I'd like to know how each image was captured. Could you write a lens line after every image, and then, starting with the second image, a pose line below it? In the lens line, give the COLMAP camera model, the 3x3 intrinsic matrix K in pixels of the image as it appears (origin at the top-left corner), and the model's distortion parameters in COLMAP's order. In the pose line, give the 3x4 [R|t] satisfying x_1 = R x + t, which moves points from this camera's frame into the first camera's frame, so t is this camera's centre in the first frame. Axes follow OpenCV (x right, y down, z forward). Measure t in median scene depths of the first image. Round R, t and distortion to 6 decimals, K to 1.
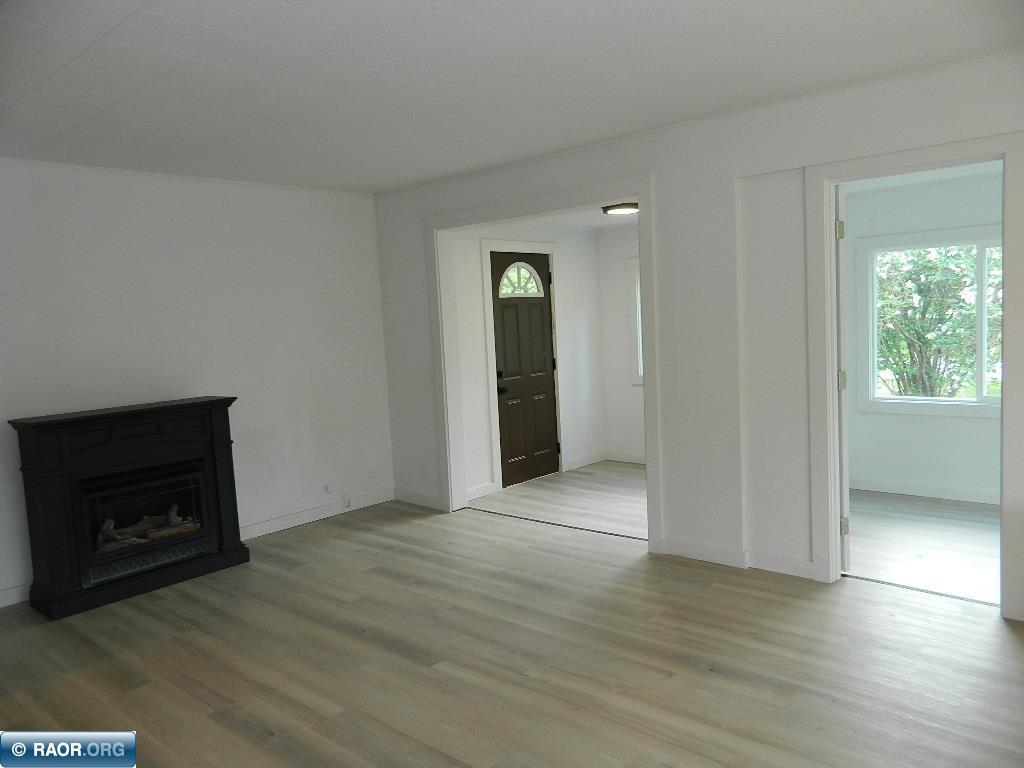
lens RADIAL K [[759.6, 0, 513.3], [0, 759.6, 382.9], [0, 0, 1]] dist [0.003170, -0.008258]
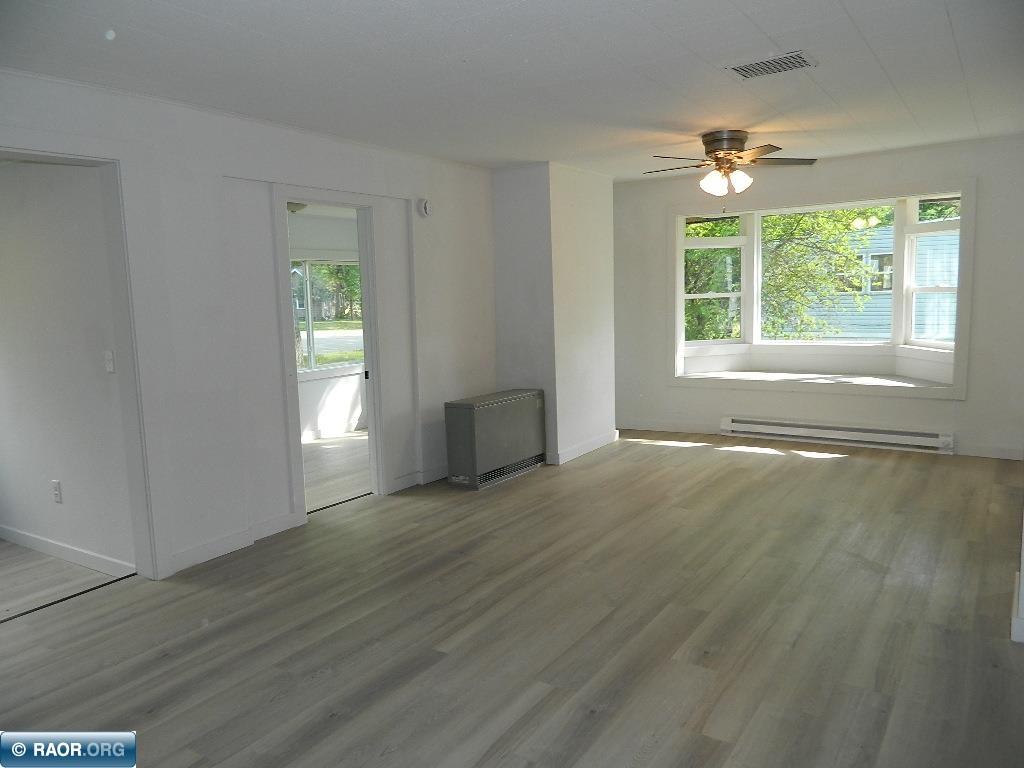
lens RADIAL K [[759.6, 0, 514.5], [0, 759.6, 378.2], [0, 0, 1]] dist [0.003170, -0.008258]
pose [[-0.140326, -0.063287, 0.988081, -0.851548], [0.131884, 0.987867, 0.082003, -0.025038], [-0.981282, 0.141819, -0.130277, 0.818070]]
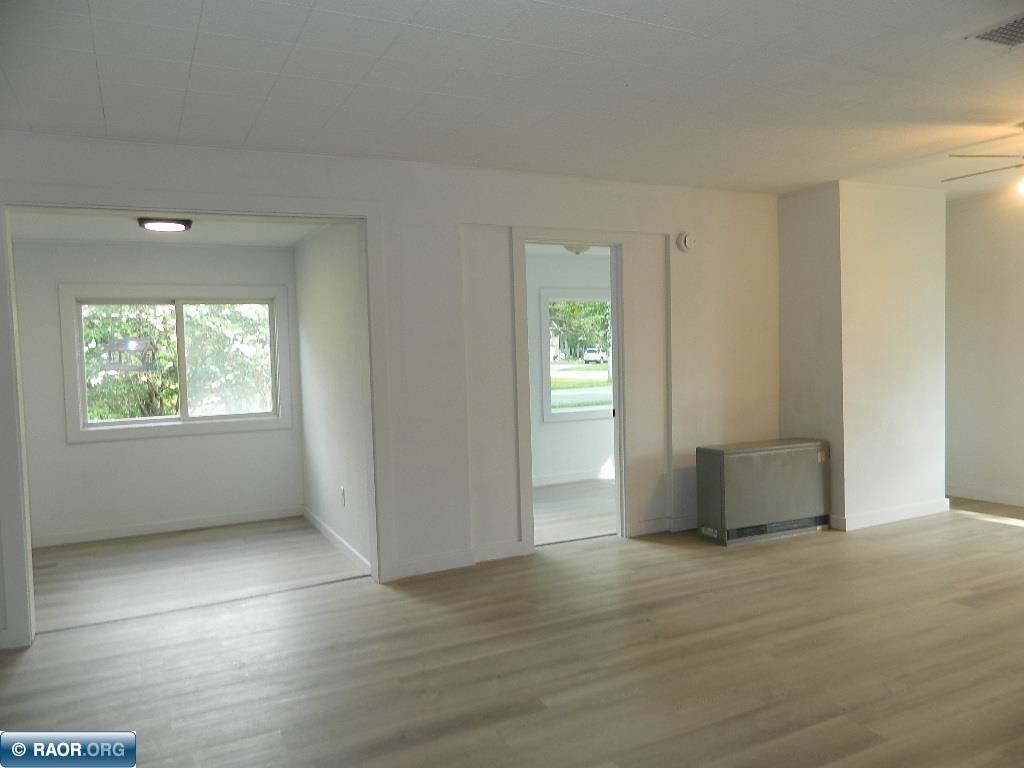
lens RADIAL K [[759.6, 0, 503.7], [0, 759.6, 389.6], [0, 0, 1]] dist [0.003170, -0.008258]
pose [[0.377997, -0.022583, 0.925532, -0.784657], [0.101136, 0.994727, -0.017034, 0.008869], [-0.920266, 0.100043, 0.378287, 0.553009]]
